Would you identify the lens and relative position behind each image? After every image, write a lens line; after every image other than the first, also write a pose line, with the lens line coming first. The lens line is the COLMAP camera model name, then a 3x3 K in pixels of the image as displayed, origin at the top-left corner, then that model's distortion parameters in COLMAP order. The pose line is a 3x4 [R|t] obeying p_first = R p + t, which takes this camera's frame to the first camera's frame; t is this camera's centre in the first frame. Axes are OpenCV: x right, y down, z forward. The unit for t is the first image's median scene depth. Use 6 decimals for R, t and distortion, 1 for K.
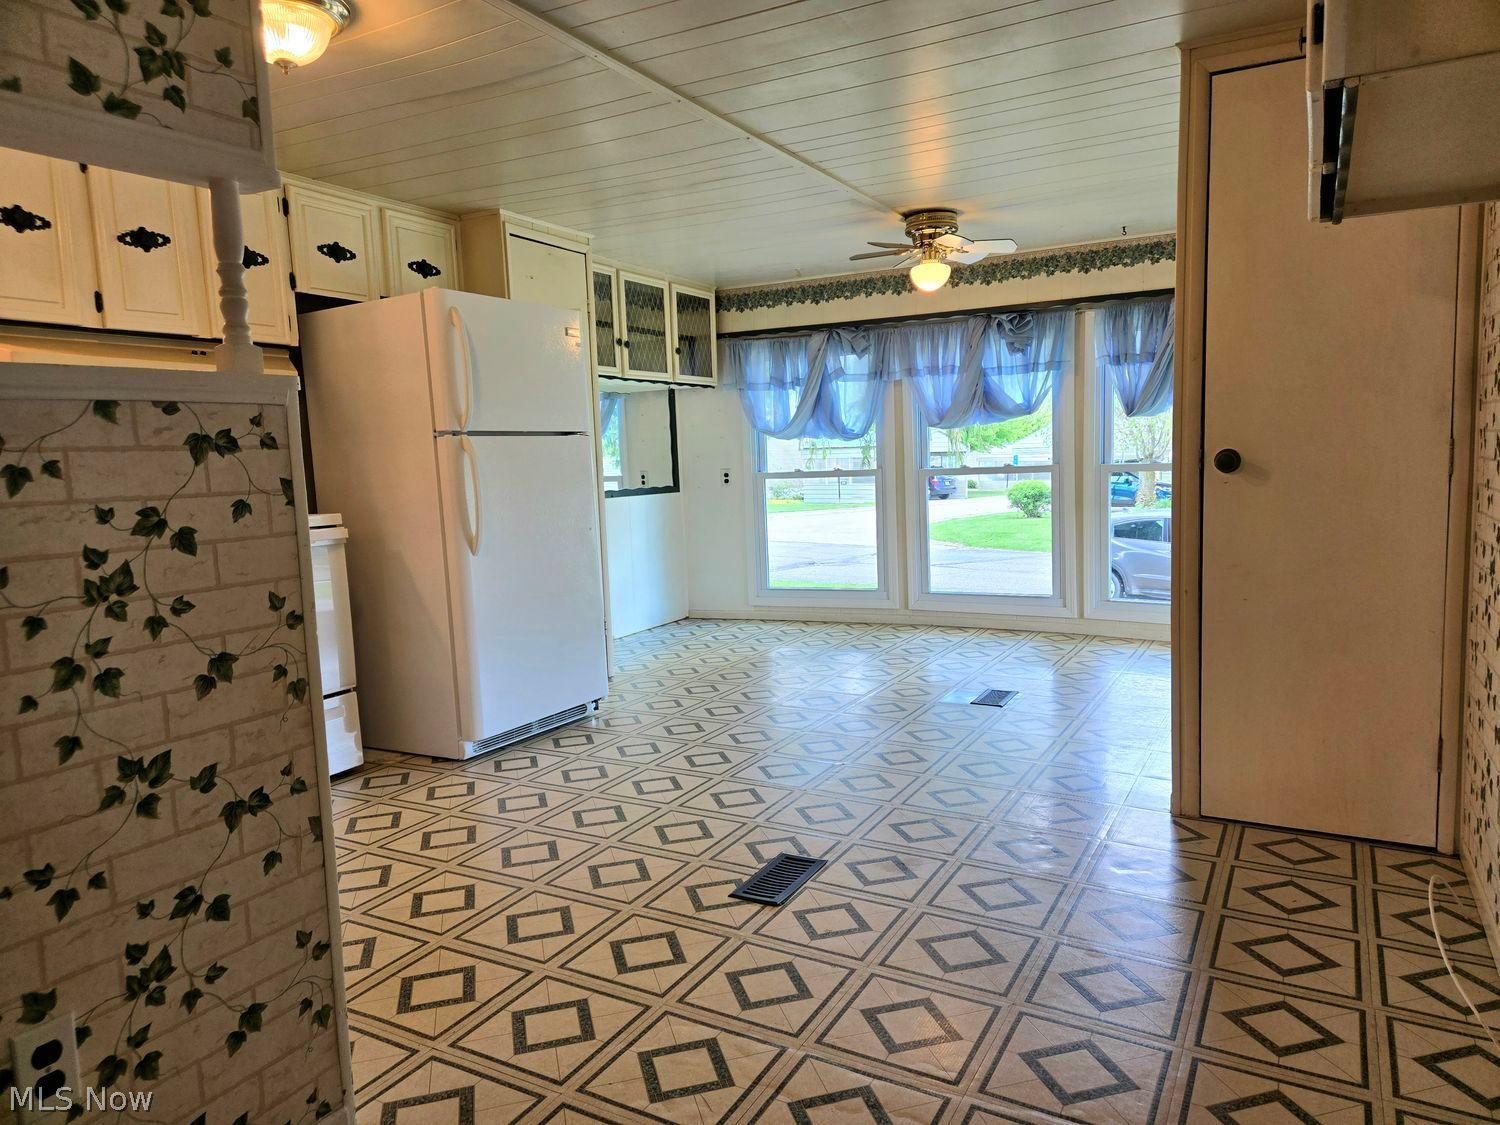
lens RADIAL K [[996.3, 0, 755.1], [0, 996.3, 561.4], [0, 0, 1]] dist [0.068166, -0.057214]
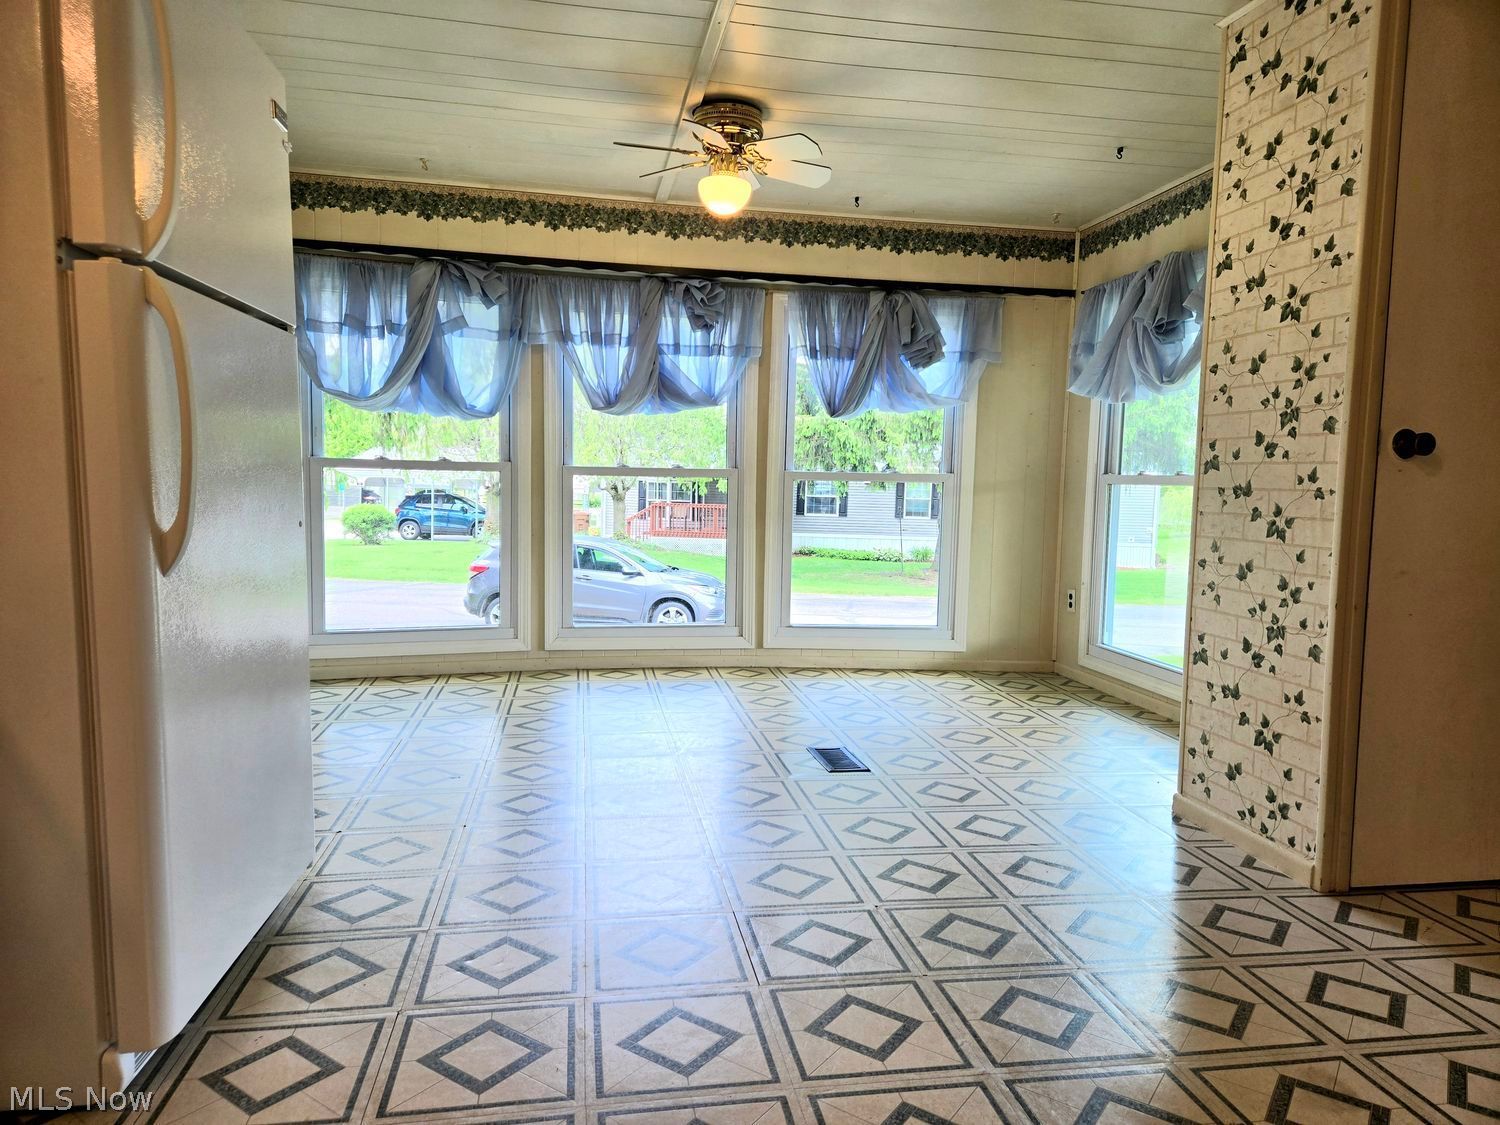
lens RADIAL K [[996.3, 0, 756.2], [0, 996.3, 567.1], [0, 0, 1]] dist [0.068166, -0.057214]
pose [[0.773539, -0.004785, 0.633731, -0.217231], [0.020203, 0.999649, -0.017112, 0.001182], [-0.633427, 0.026040, 0.773364, 0.332919]]
